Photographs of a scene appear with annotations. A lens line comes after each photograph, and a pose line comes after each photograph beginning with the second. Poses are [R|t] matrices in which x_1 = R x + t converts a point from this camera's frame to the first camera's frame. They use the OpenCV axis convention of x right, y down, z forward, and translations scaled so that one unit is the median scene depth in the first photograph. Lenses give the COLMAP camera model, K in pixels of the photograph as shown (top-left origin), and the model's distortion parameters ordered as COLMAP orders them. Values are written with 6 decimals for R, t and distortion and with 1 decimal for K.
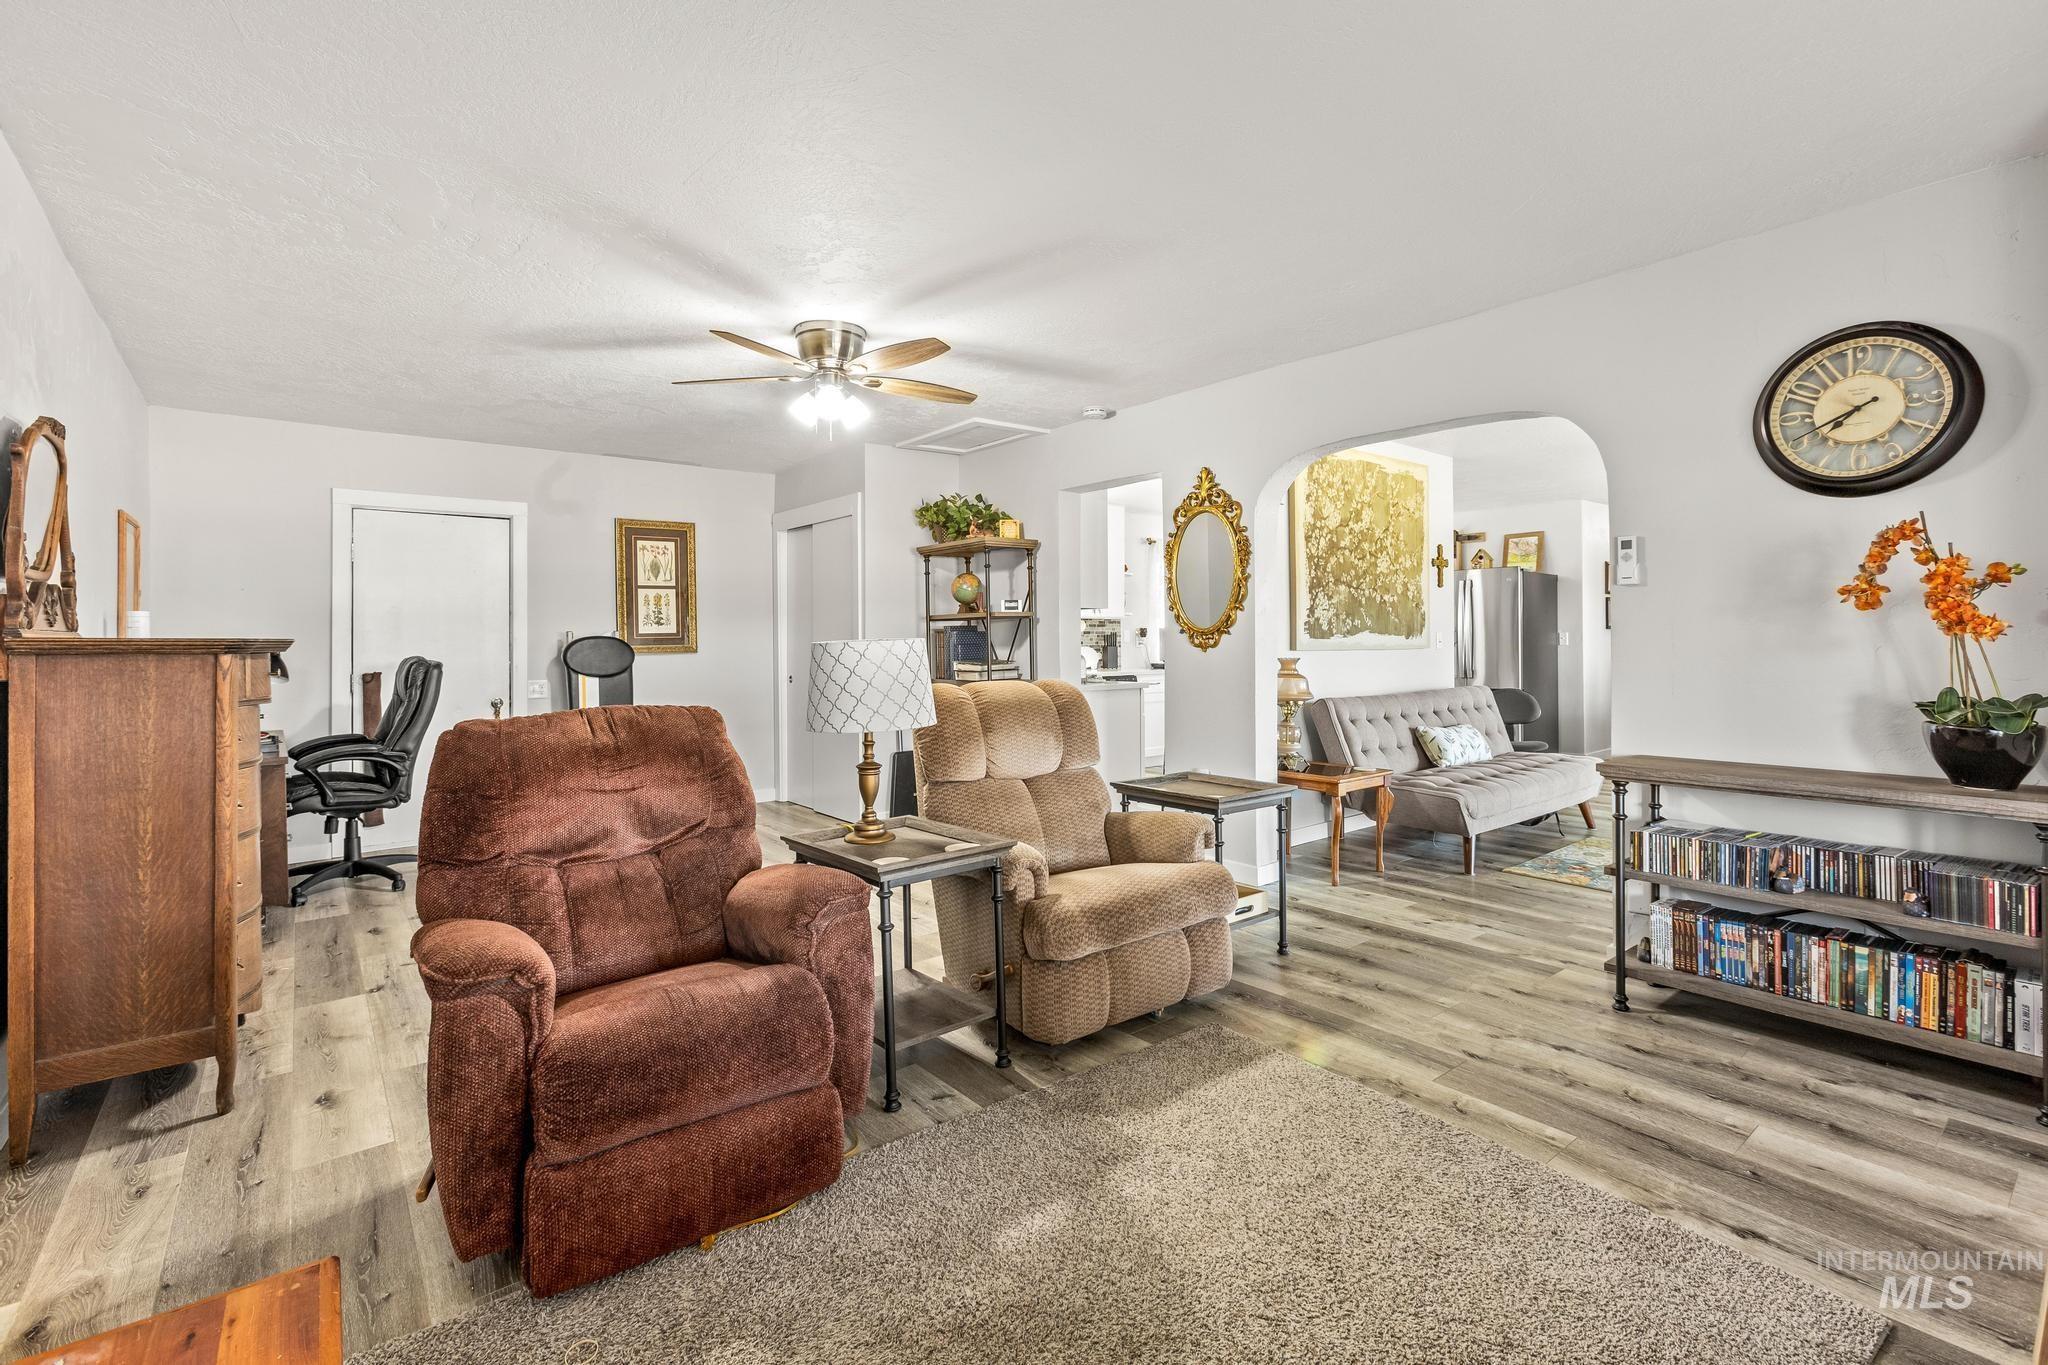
lens RADIAL K [[930.3, 0, 1032.7], [0, 930.3, 631.2], [0, 0, 1]] dist [0.002127, 0.002977]
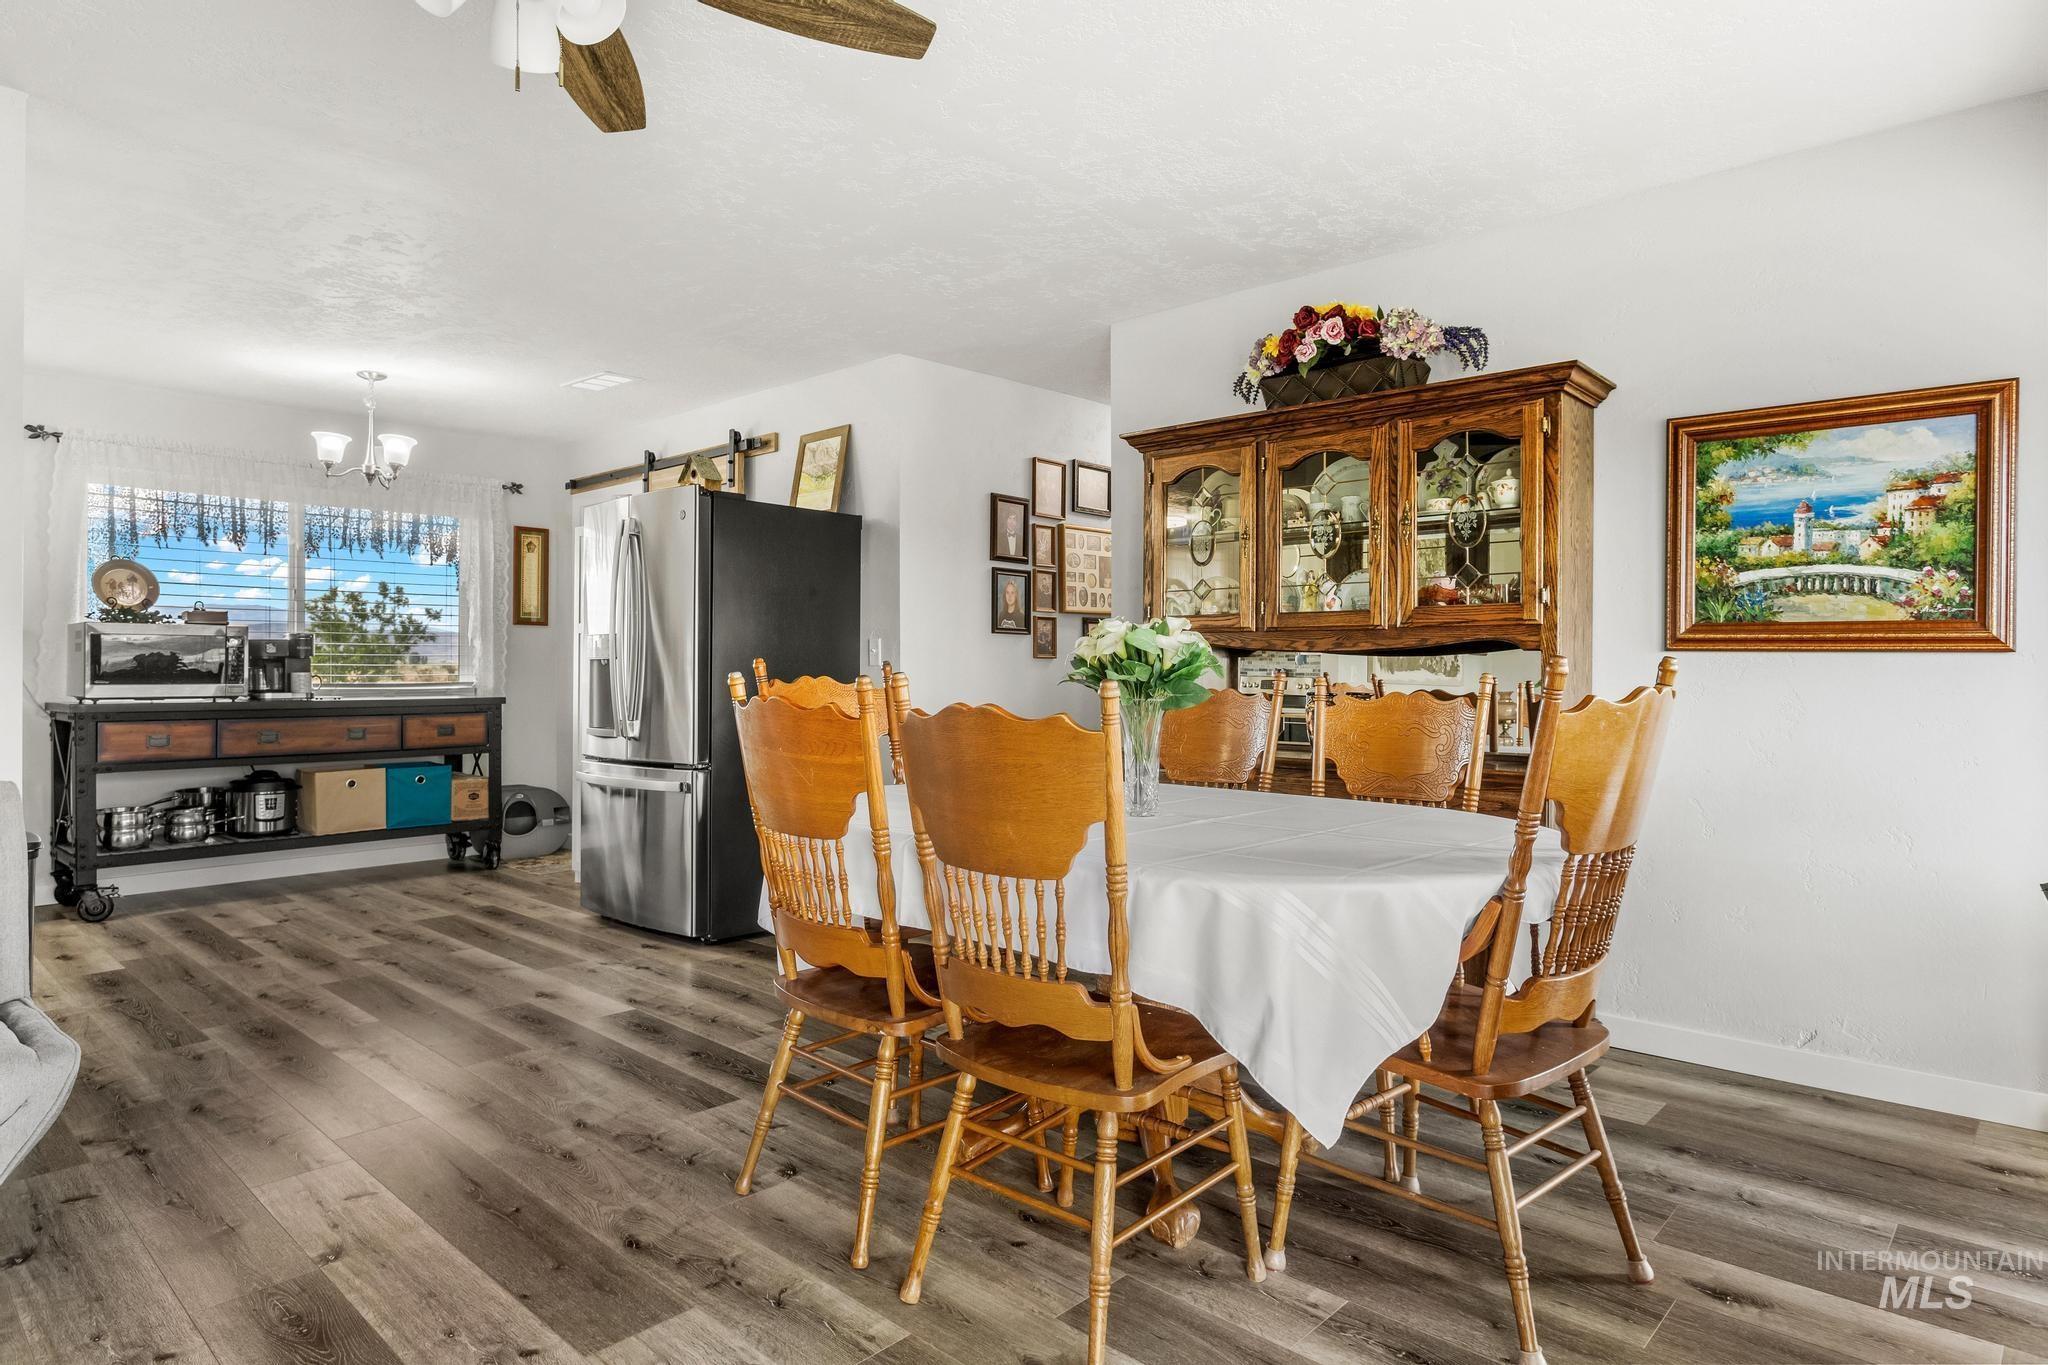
lens RADIAL K [[1177.4, 0, 1047.5], [0, 1177.4, 666.5], [0, 0, 1]] dist [-0.008945, 0.005312]
pose [[0.991100, 0.006478, 0.132964, 0.866996], [-0.007650, 0.999936, 0.008304, 0.014673], [-0.132902, -0.009247, 0.991086, 0.598293]]
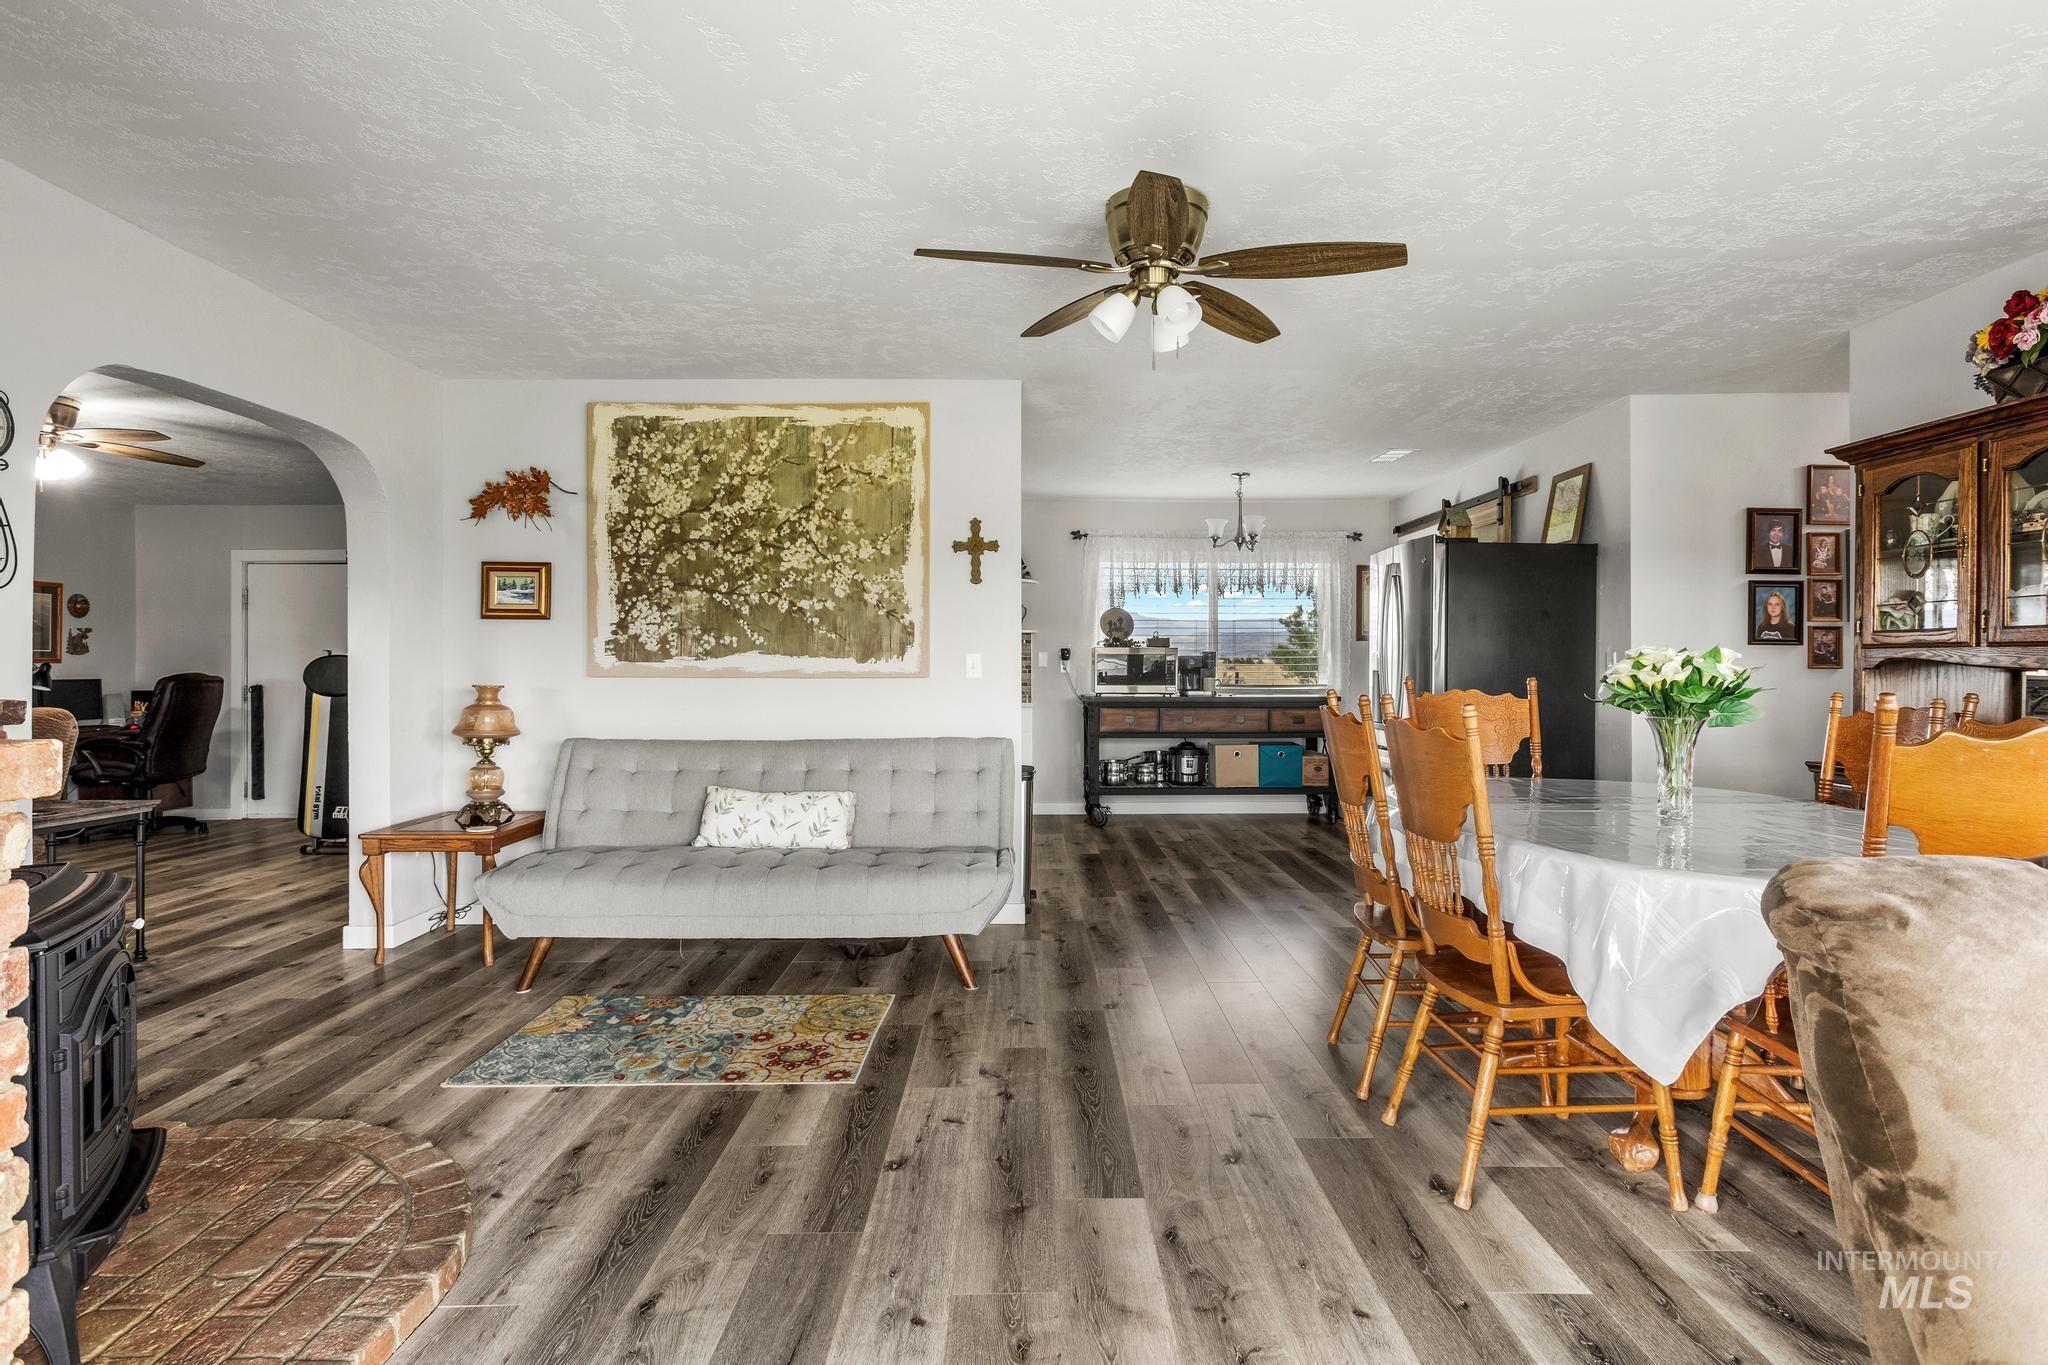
lens RADIAL K [[1037.8, 0, 1024.6], [0, 1037.8, 678.7], [0, 0, 1]] dist [-0.009718, 0.004822]
pose [[0.769760, 0.013485, -0.638190, 1.031970], [0.002271, 0.999713, 0.023864, 0.002267], [0.638329, -0.019819, 0.769509, 0.507395]]
